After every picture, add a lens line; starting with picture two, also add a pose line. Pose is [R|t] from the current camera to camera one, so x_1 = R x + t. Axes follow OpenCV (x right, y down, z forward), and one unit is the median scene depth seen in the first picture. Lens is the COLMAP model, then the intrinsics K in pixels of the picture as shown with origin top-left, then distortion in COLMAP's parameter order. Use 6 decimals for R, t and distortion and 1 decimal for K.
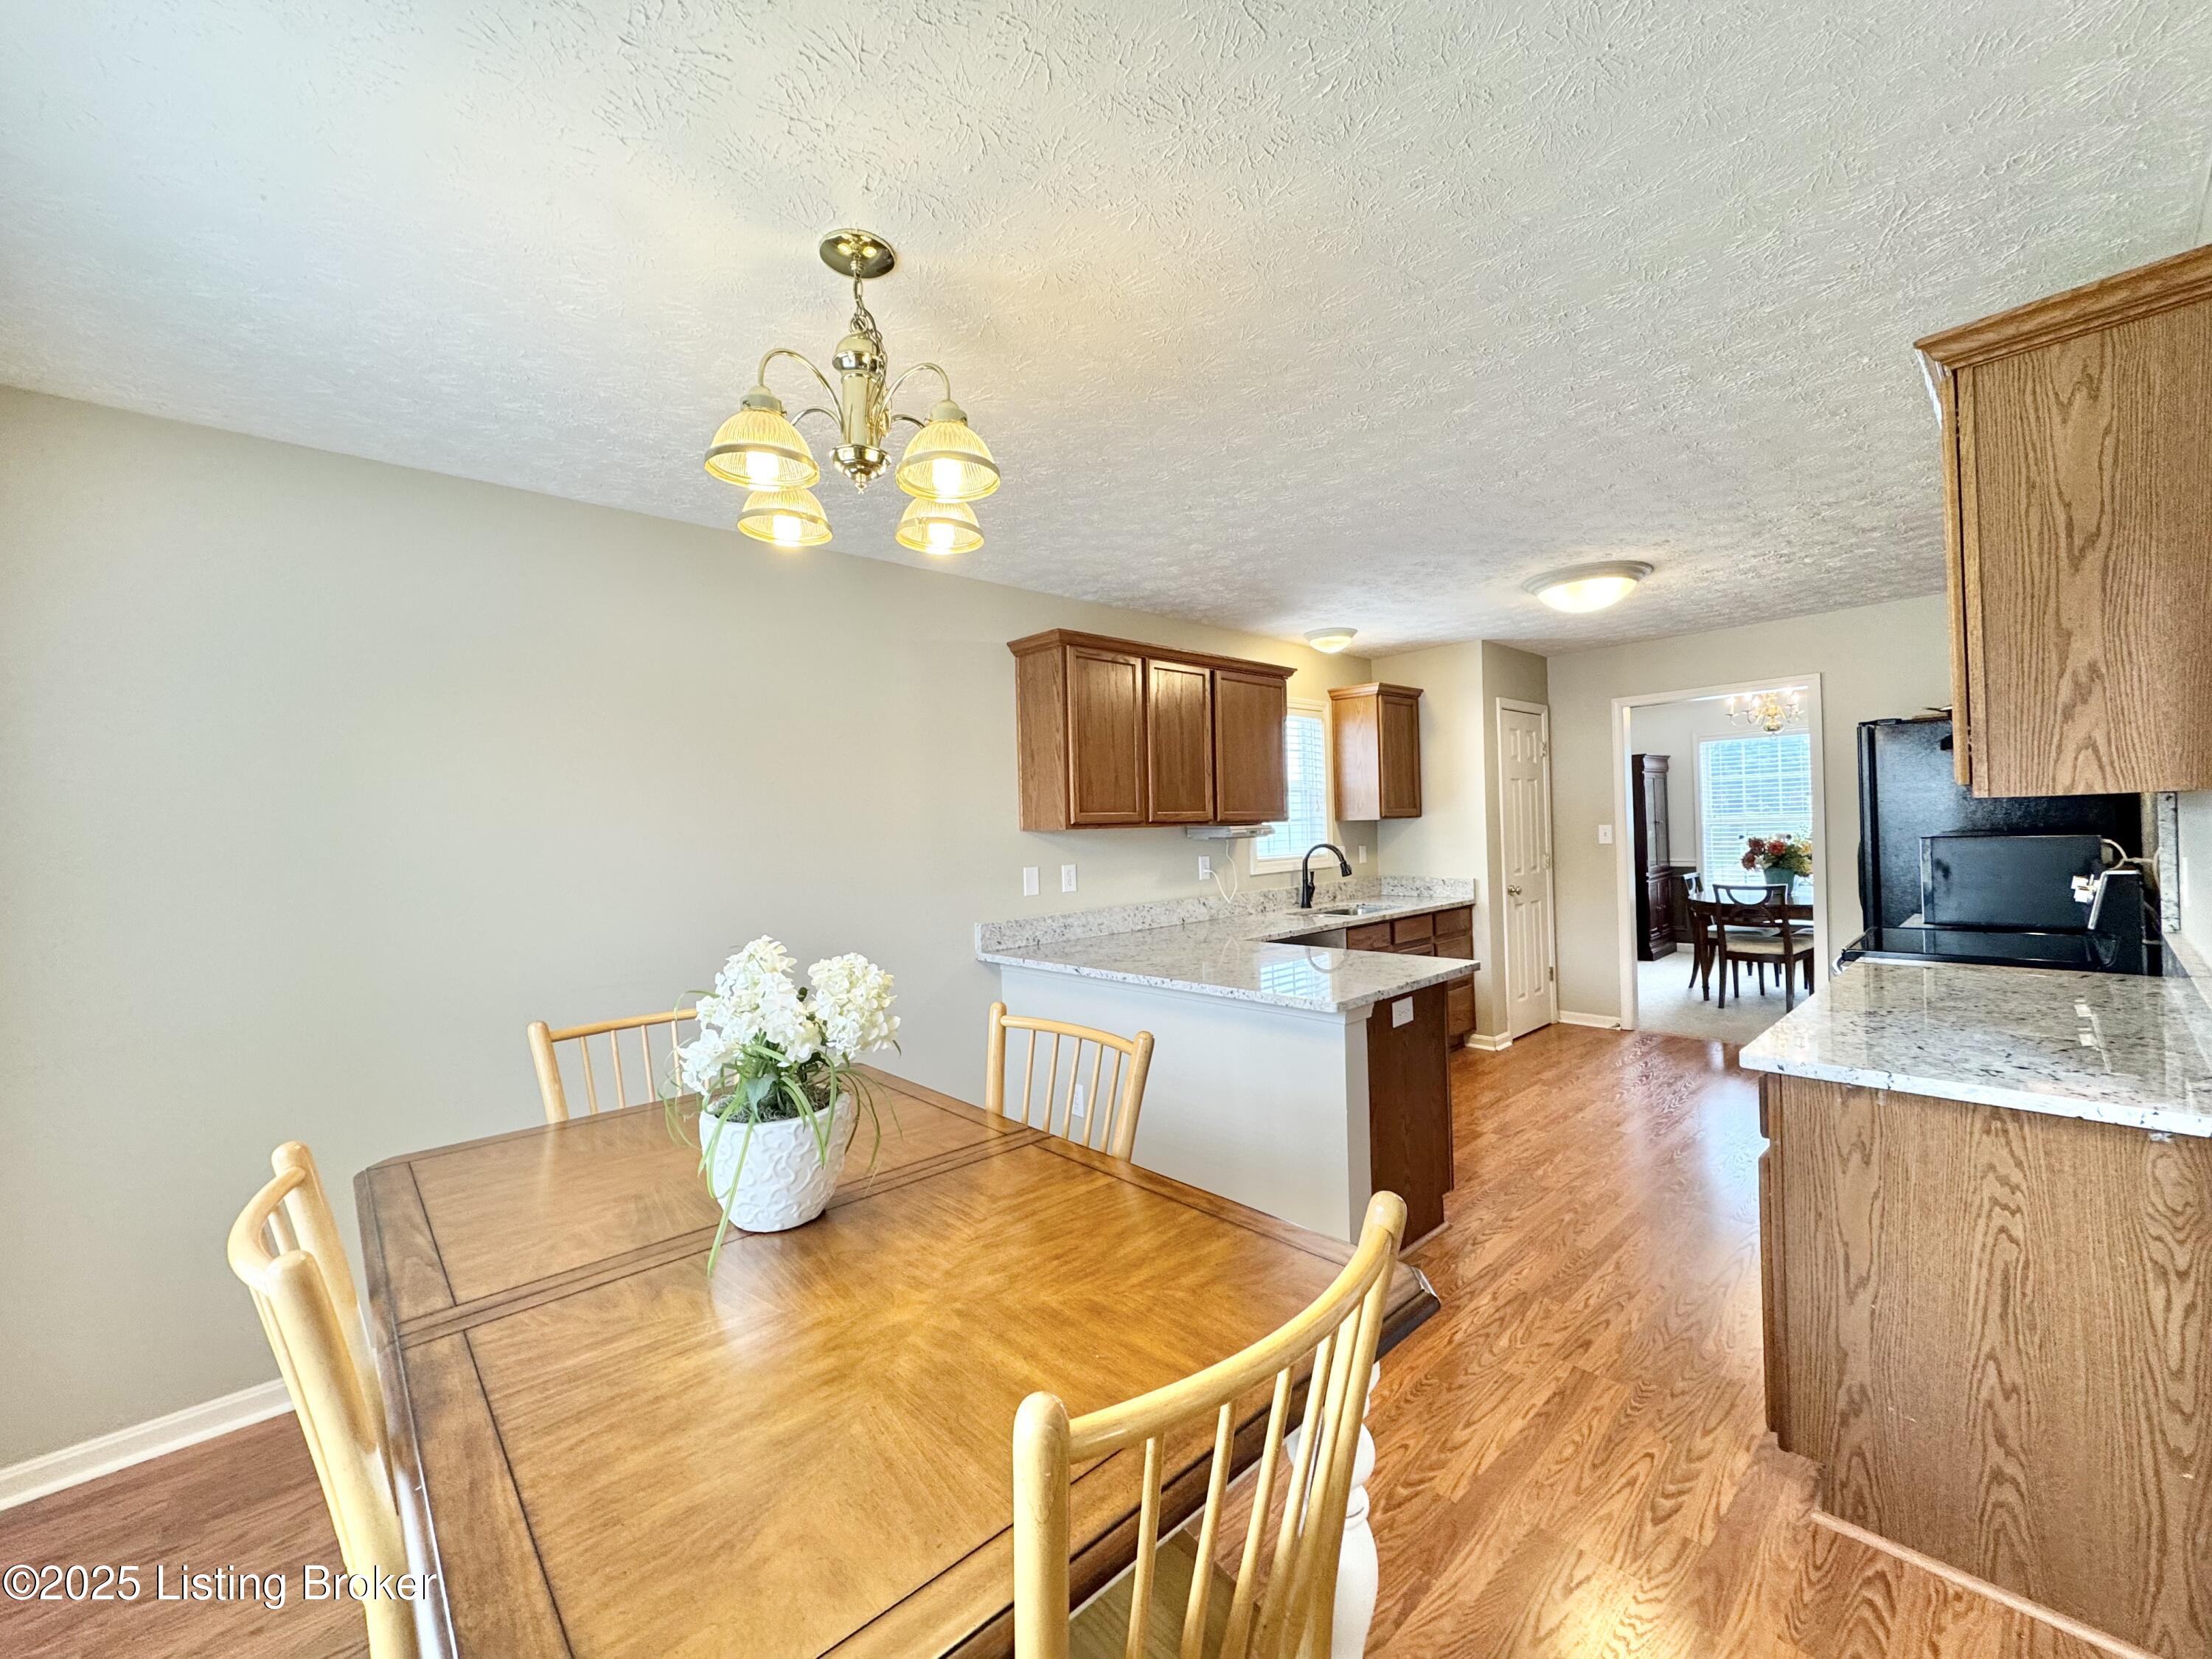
lens RADIAL K [[884.5, 0, 1101.4], [0, 884.5, 826.2], [0, 0, 1]] dist [-0.001301, -0.000336]
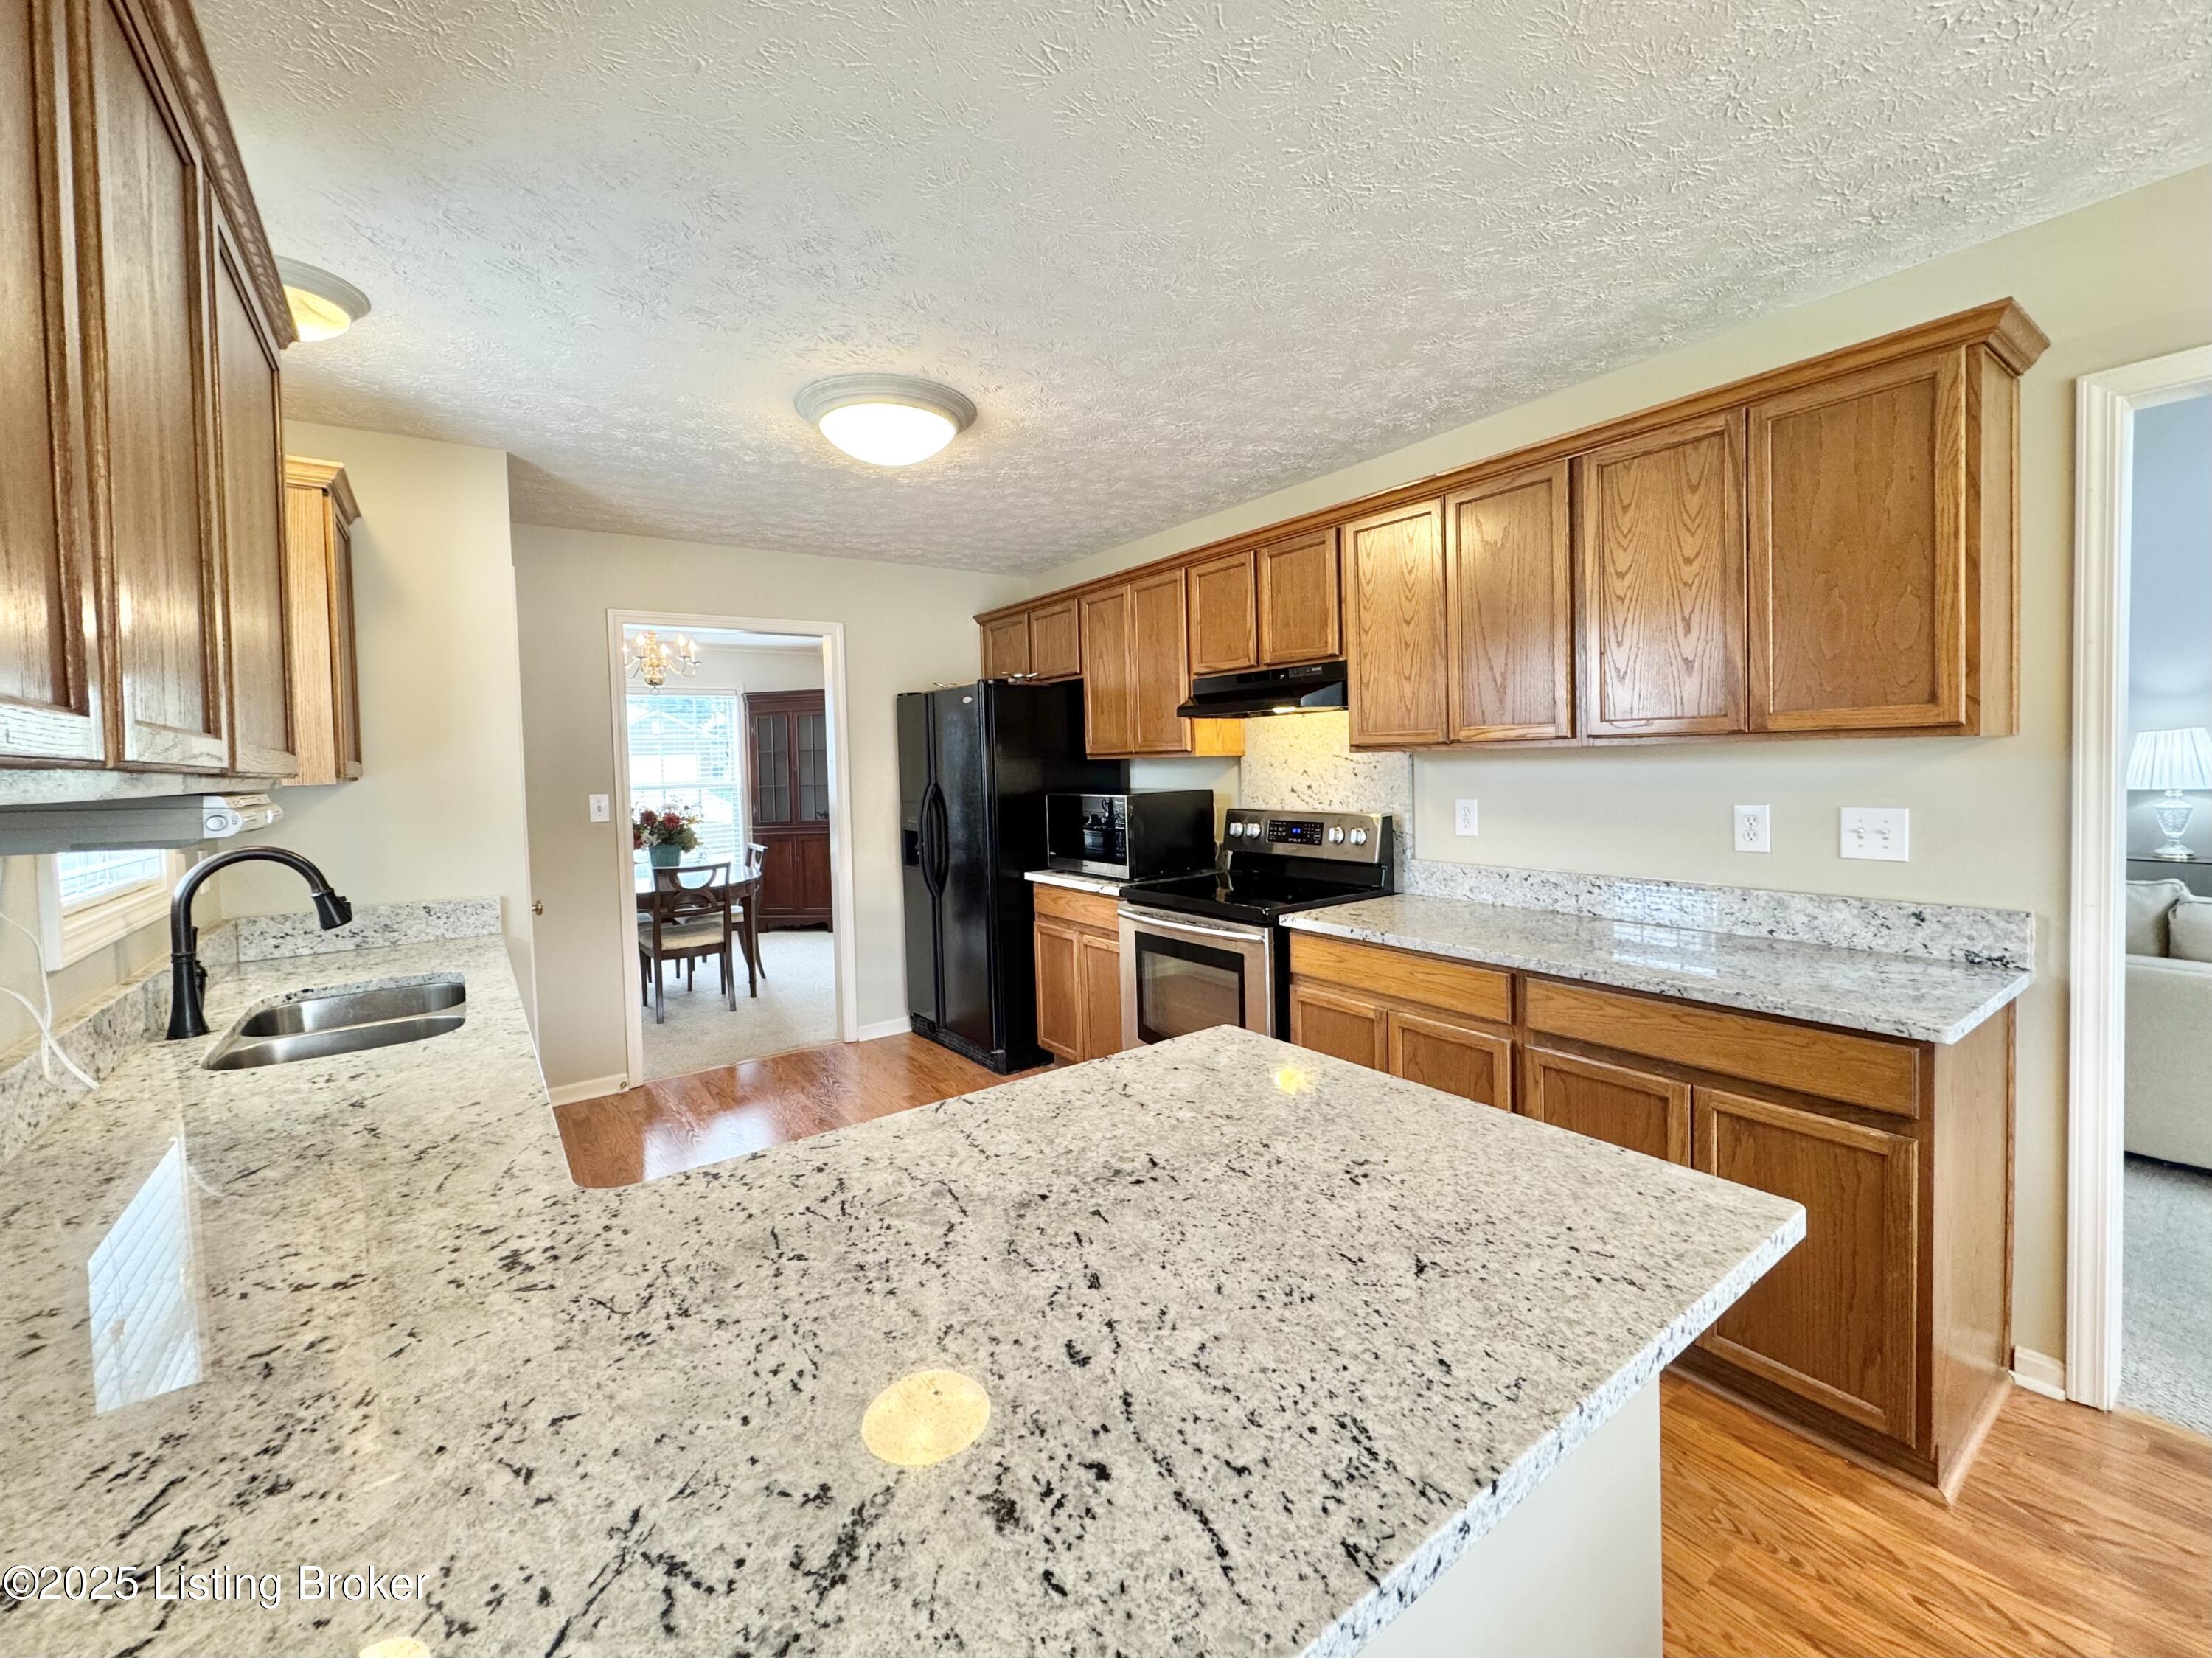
lens RADIAL K [[903.2, 0, 1103.7], [0, 903.2, 788.0], [0, 0, 1]] dist [-0.000092, 0.000182]
pose [[0.115070, -0.002750, 0.993354, -0.124076], [0.023002, 0.999735, 0.000103, 0.004415], [-0.993091, 0.022837, 0.115103, 0.910516]]
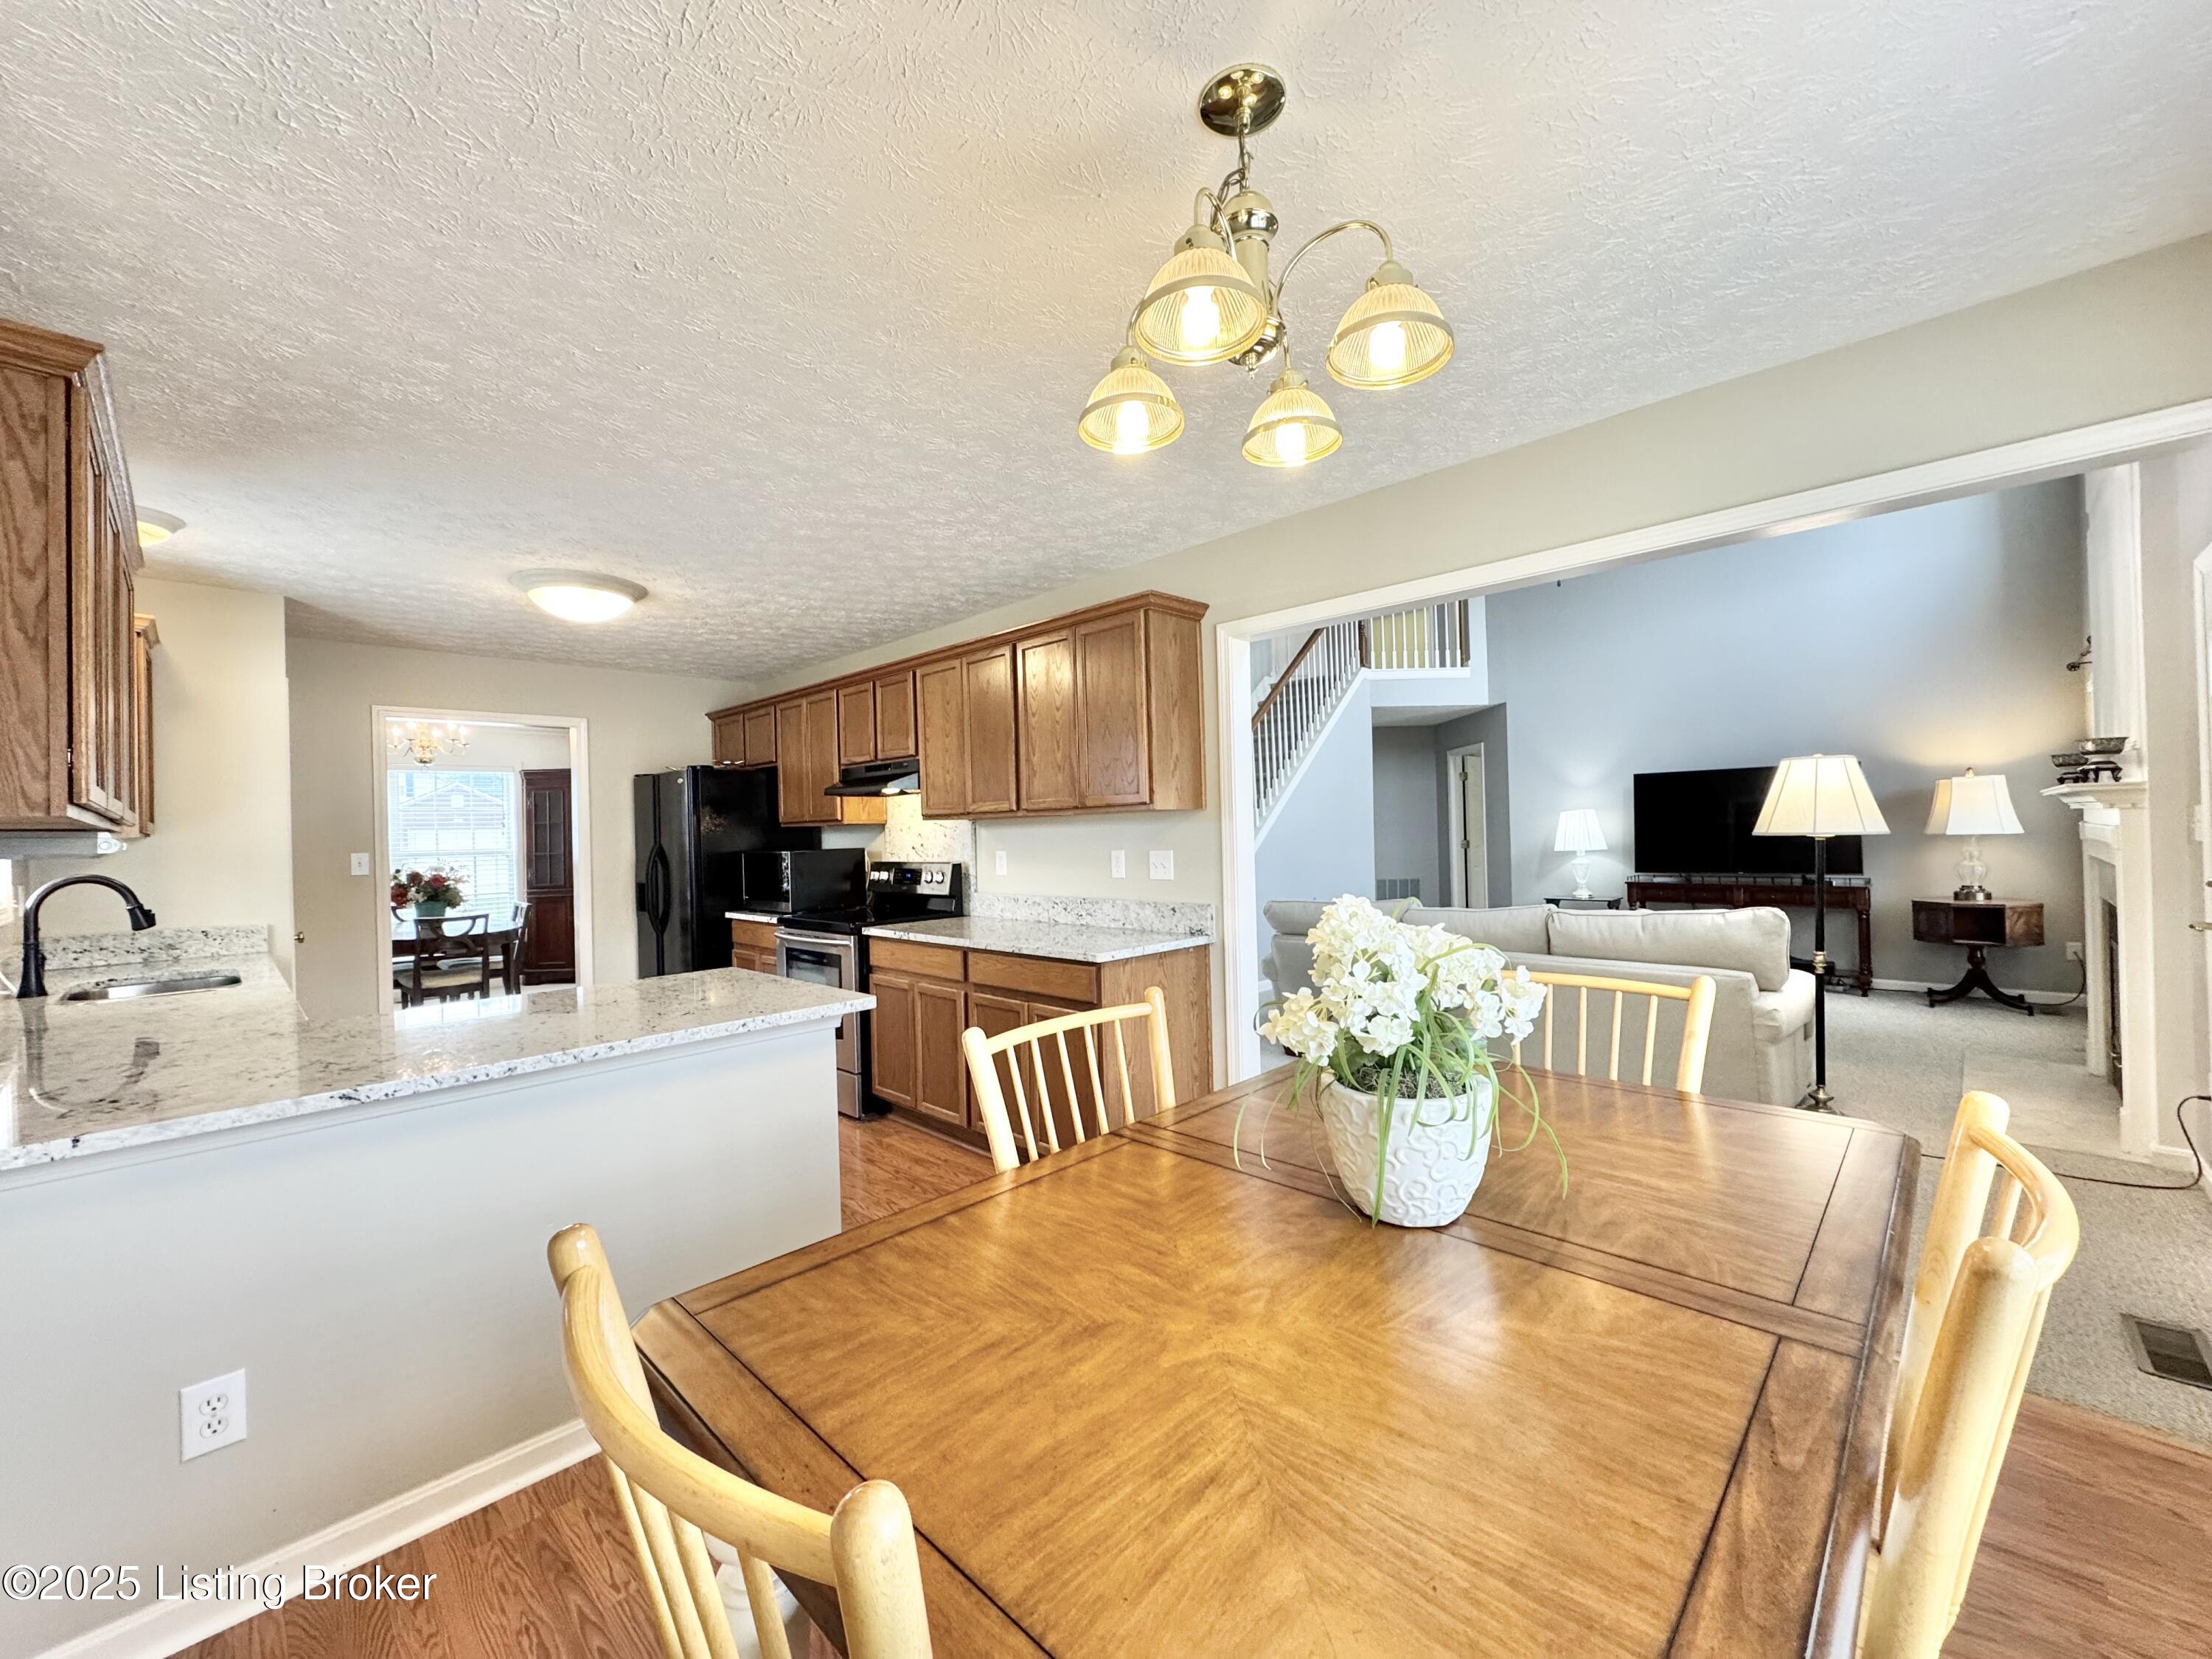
lens RADIAL K [[878.2, 0, 1109.1], [0, 878.2, 827.7], [0, 0, 1]] dist [-0.001810, -0.000379]
pose [[-0.061937, 0.038235, 0.997347, -0.523754], [0.026736, 0.998971, -0.036637, 0.041356], [-0.997722, 0.024395, -0.062895, 0.577459]]
